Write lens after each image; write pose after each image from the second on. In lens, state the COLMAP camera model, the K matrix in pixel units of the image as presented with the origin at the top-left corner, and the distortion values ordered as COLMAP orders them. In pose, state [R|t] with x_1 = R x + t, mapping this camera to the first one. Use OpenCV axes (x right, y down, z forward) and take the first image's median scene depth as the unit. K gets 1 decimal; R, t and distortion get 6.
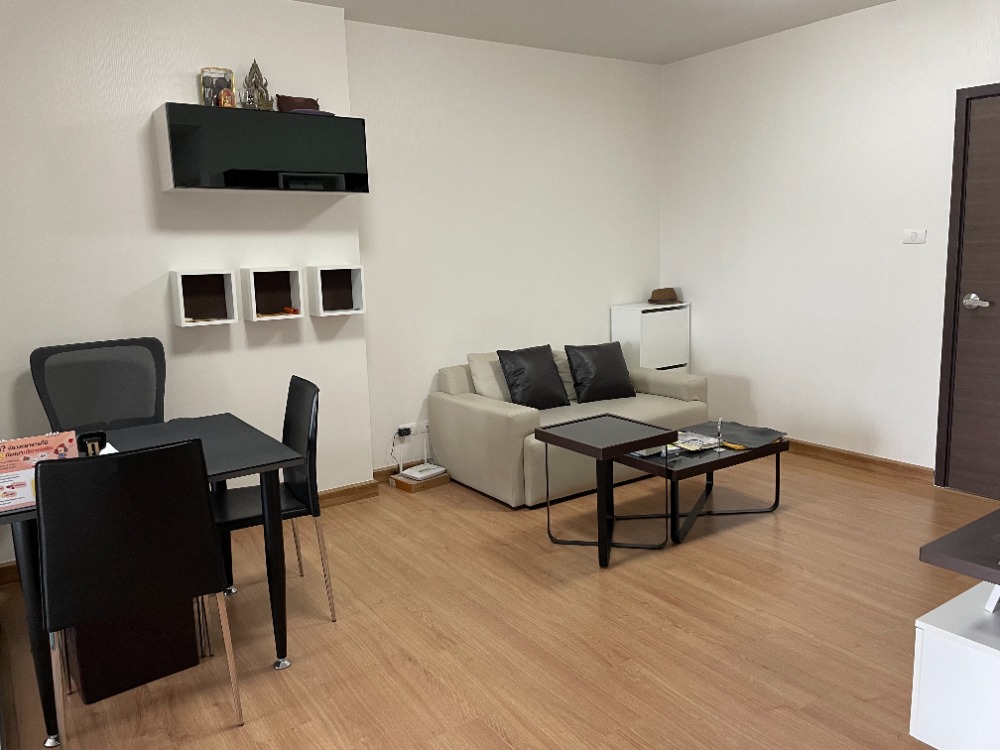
lens RADIAL K [[767.0, 0, 501.0], [0, 767.0, 364.6], [0, 0, 1]] dist [0.085728, -0.100463]
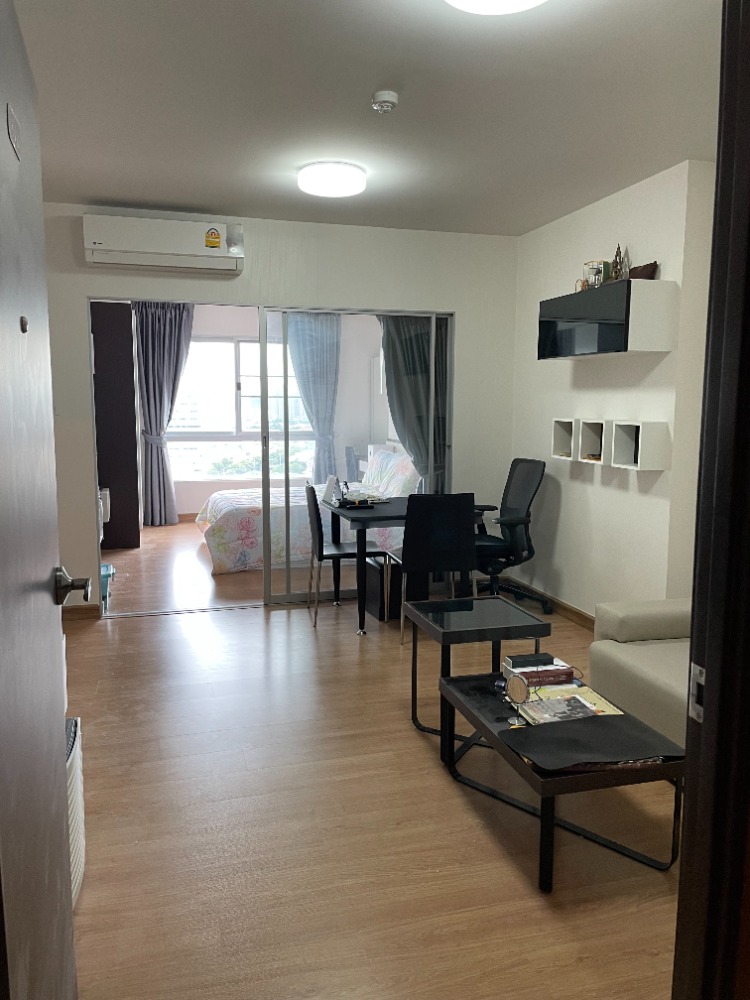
lens RADIAL K [[767.0, 0, 375.0], [0, 767.0, 500.0], [0, 0, 1]] dist [0.085728, -0.100463]
pose [[-0.322274, 0.151780, -0.934399, 0.944033], [-0.144307, 0.967650, 0.206953, -0.203882], [0.935583, 0.201536, -0.289946, 1.060279]]
